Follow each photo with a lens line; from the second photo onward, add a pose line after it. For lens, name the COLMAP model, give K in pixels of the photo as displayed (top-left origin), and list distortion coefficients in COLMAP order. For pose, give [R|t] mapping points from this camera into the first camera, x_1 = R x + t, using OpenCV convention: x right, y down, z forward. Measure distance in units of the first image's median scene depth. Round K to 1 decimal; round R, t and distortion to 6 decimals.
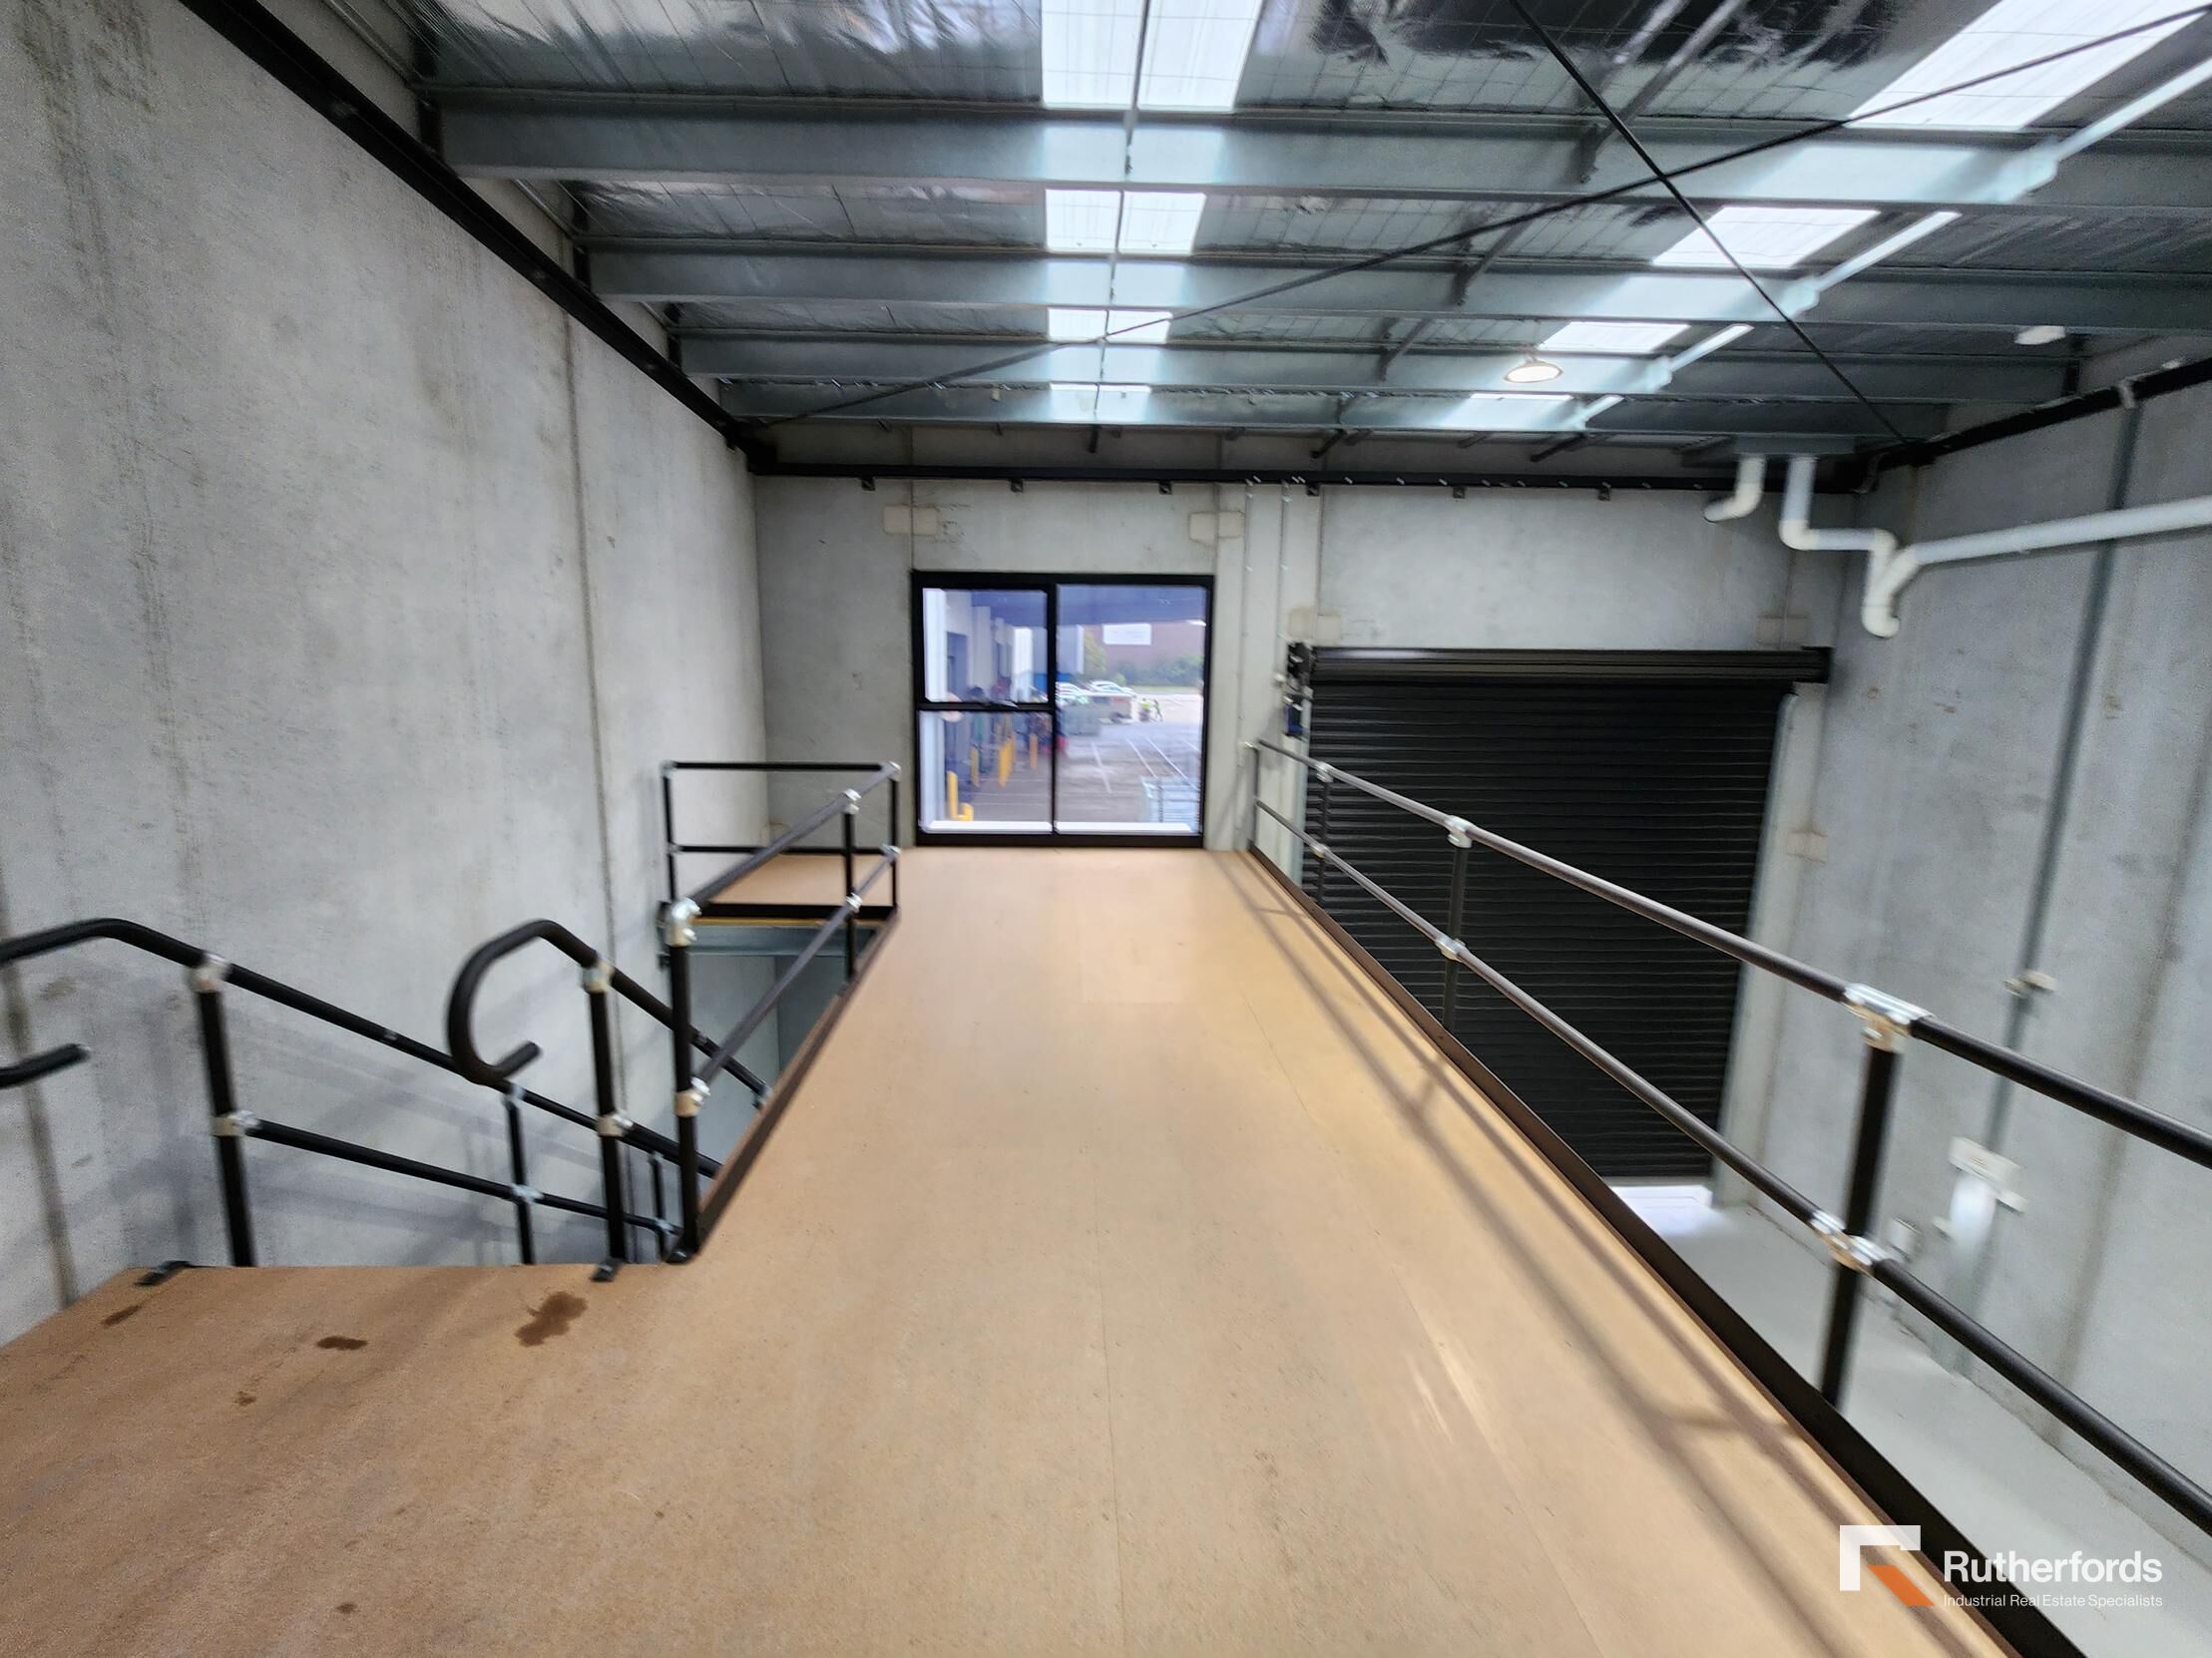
lens RADIAL K [[926.2, 0, 1089.5], [0, 926.2, 815.7], [0, 0, 1]] dist [-0.001228, 0.000256]
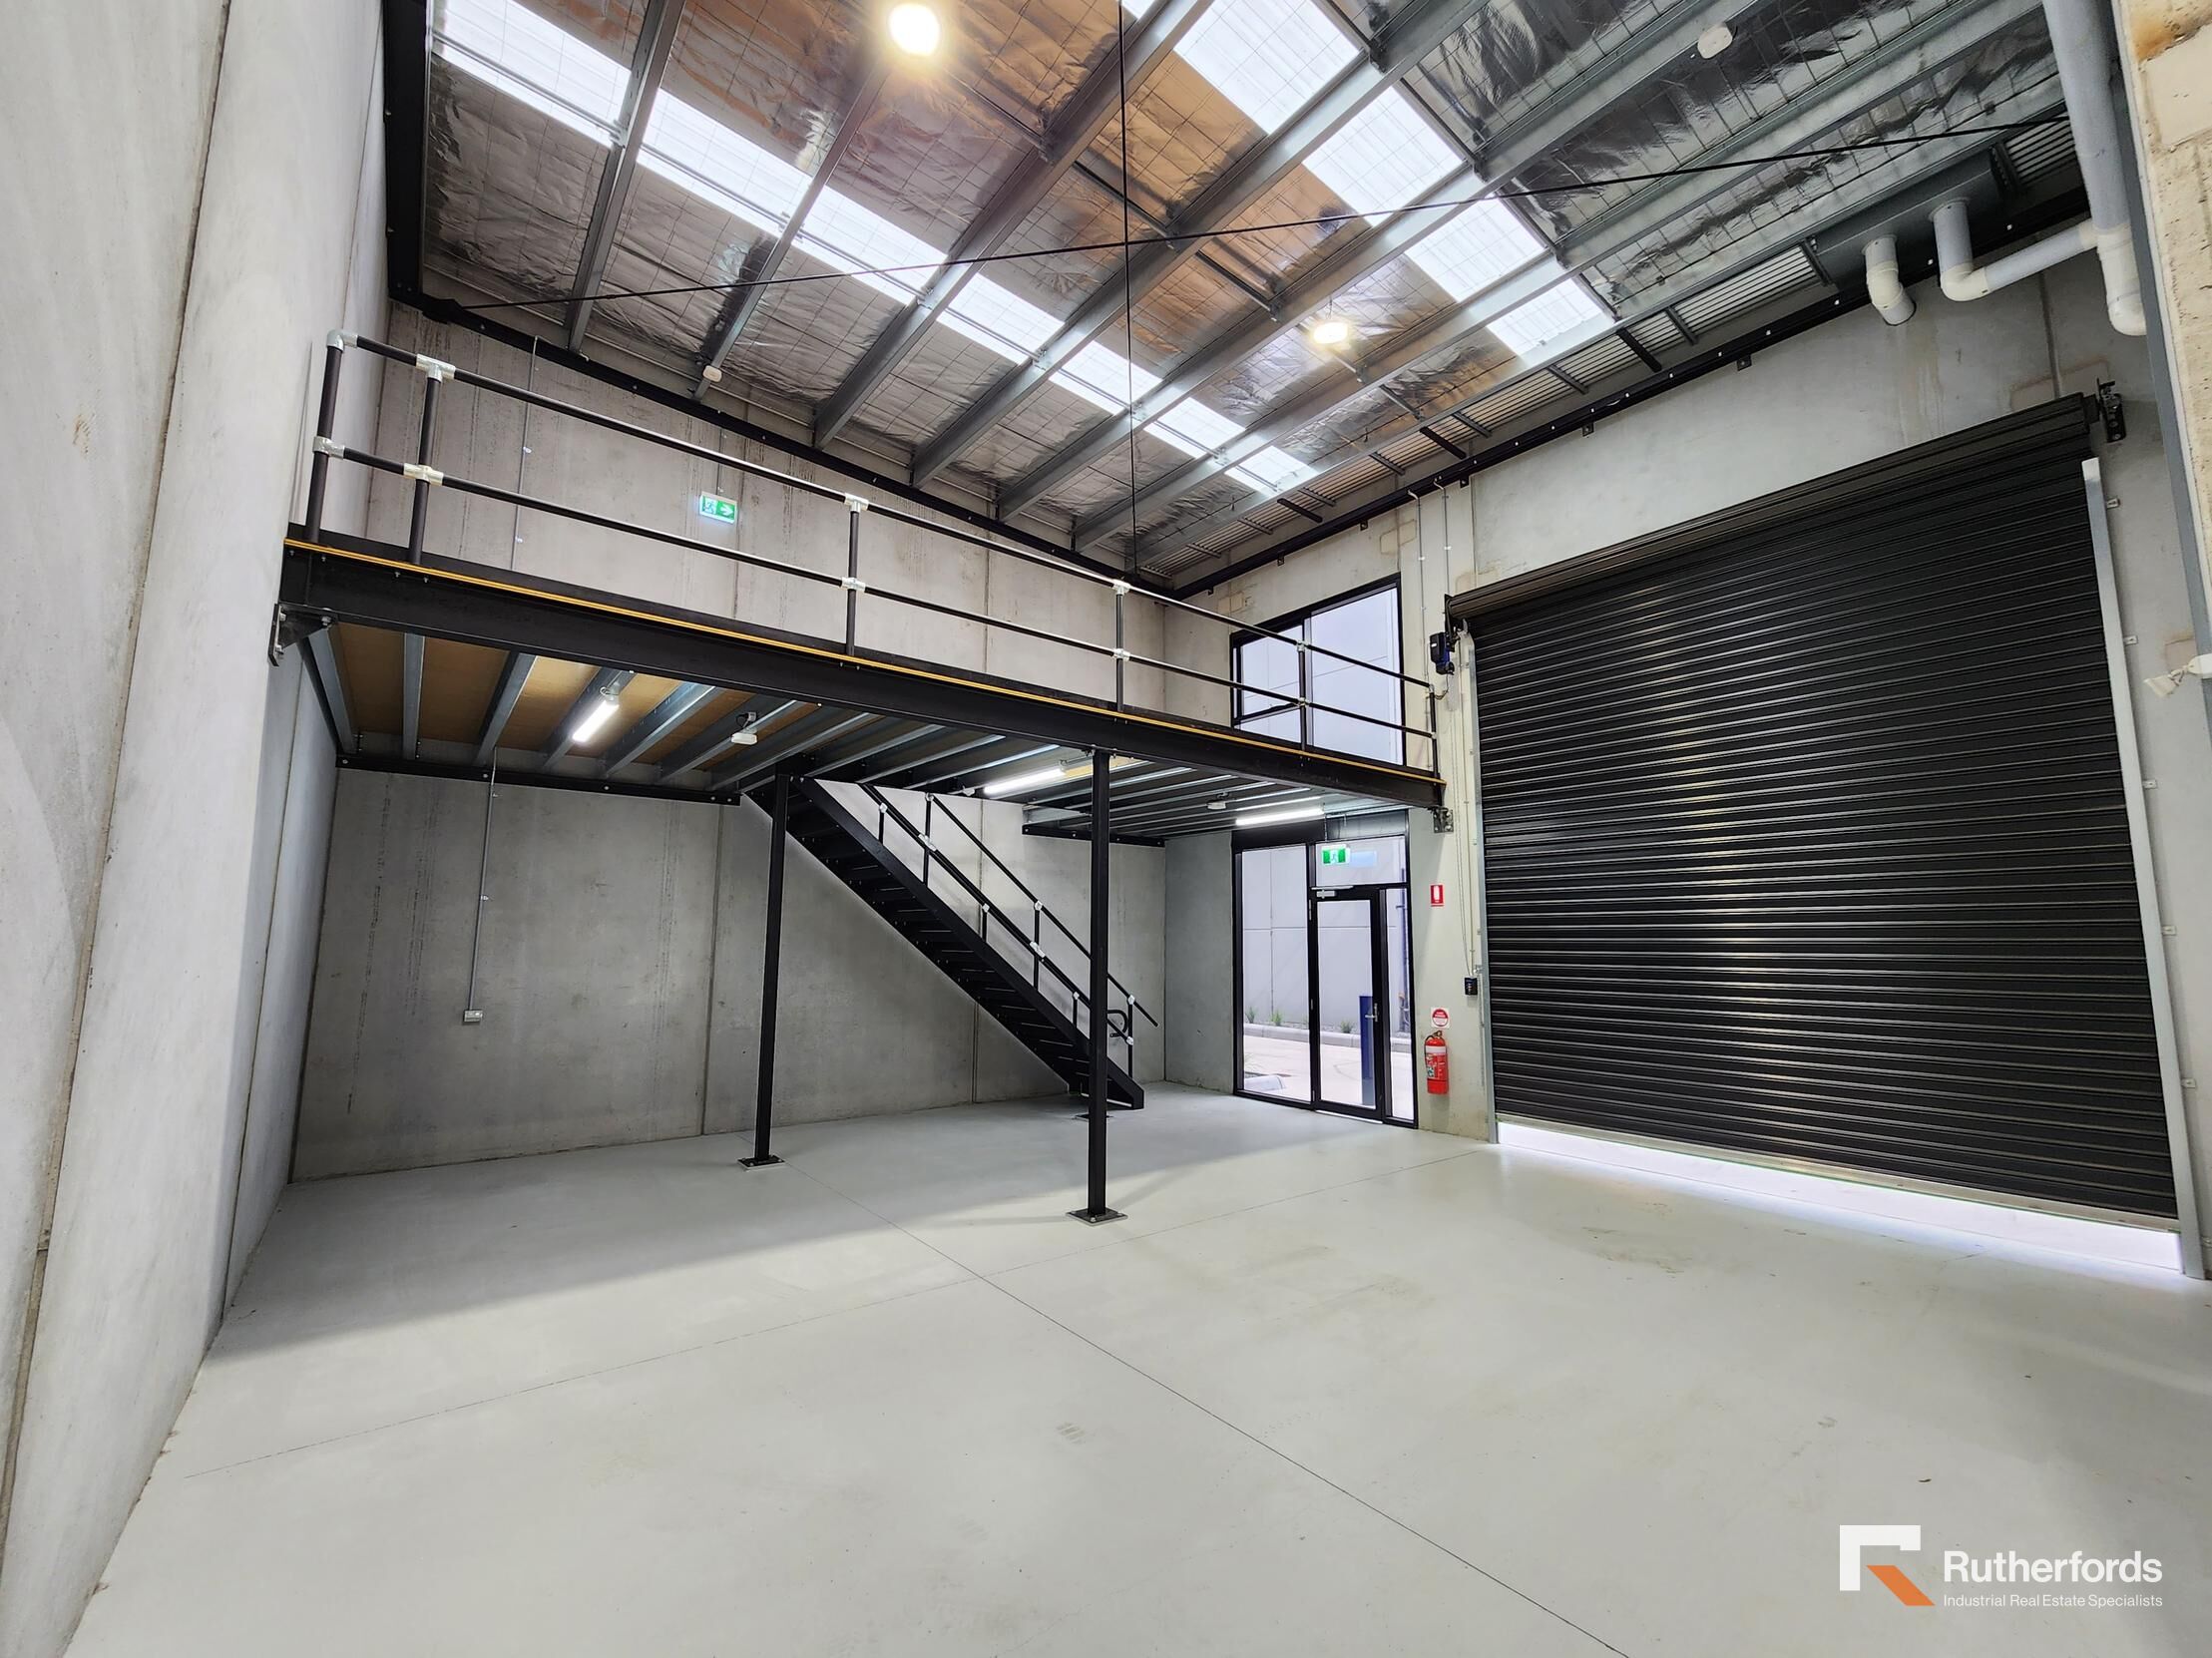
lens RADIAL K [[900.0, 0, 1113.6], [0, 900.0, 834.5], [0, 0, 1]] dist [-0.003875, -0.000054]
pose [[0.602333, -0.104300, -0.791401, 0.894433], [-0.134534, 0.963981, -0.229438, 0.455830], [0.786826, 0.244669, 0.566606, 0.072645]]
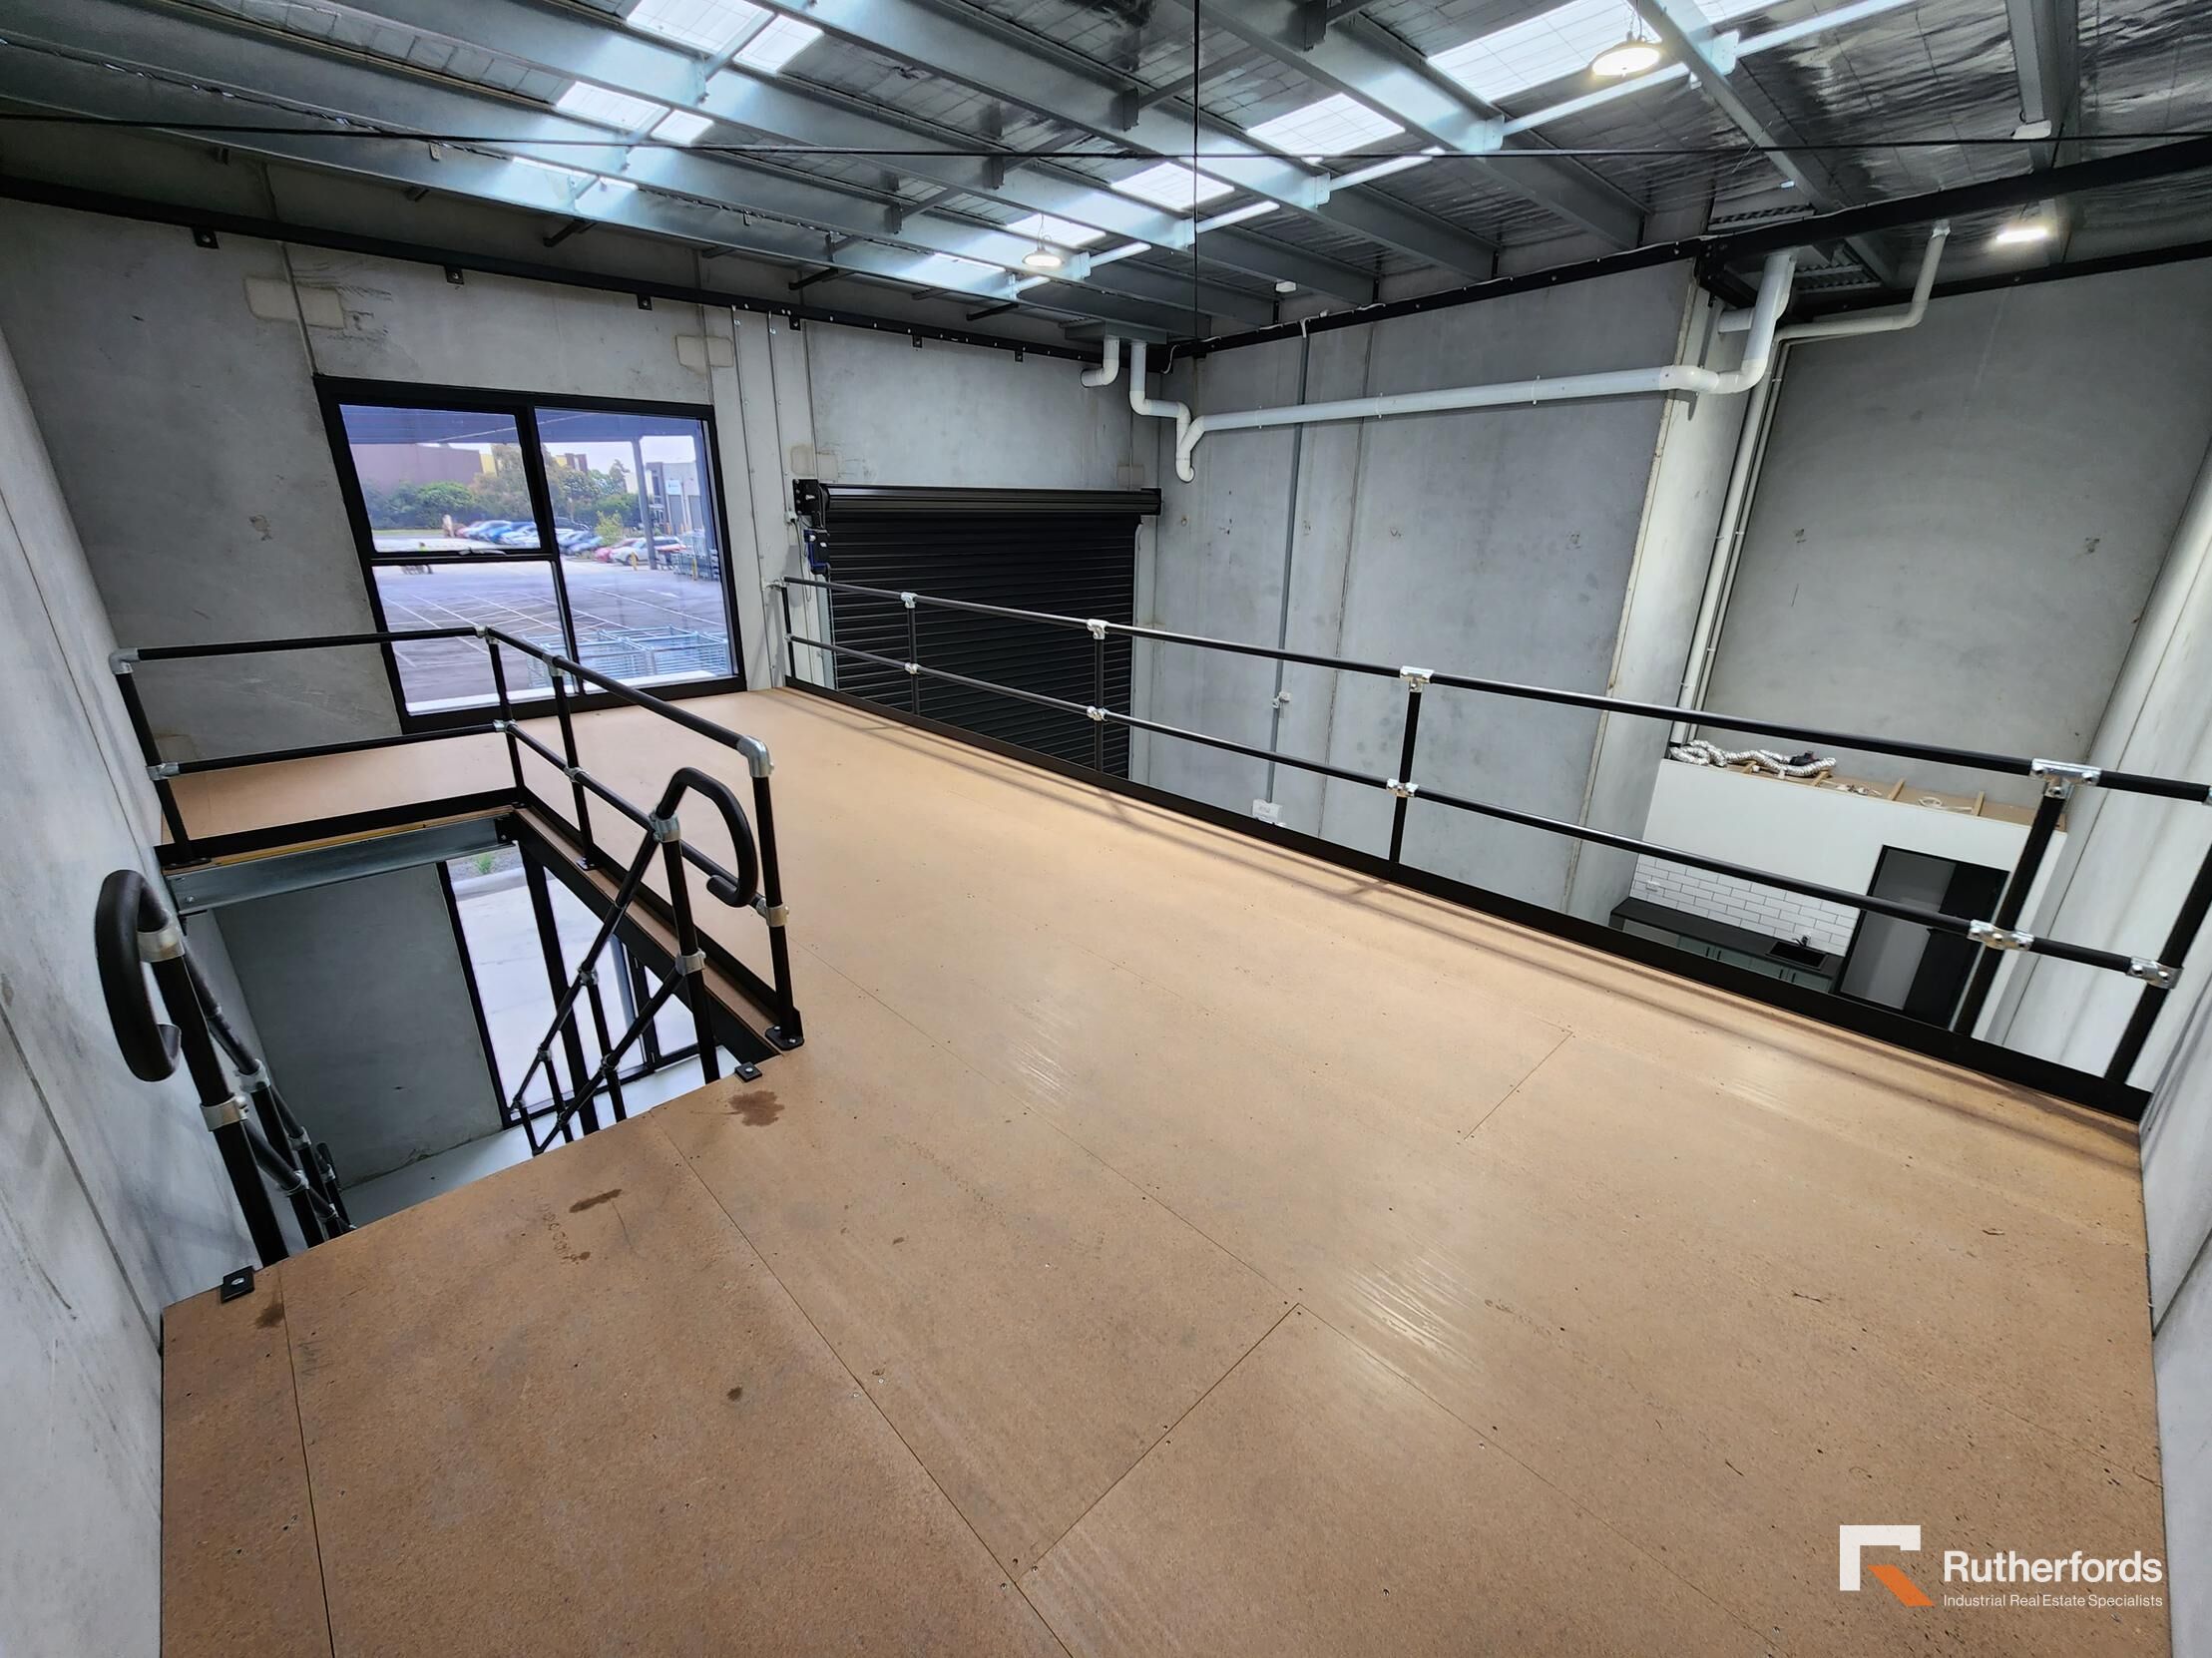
lens RADIAL K [[903.6, 0, 1105.9], [0, 903.6, 833.5], [0, 0, 1]] dist [-0.001981, 0.000598]
pose [[0.734555, -0.235918, 0.636217, -0.288675], [0.108376, 0.966367, 0.233214, -0.001261], [-0.669838, -0.102358, 0.735418, -0.028238]]
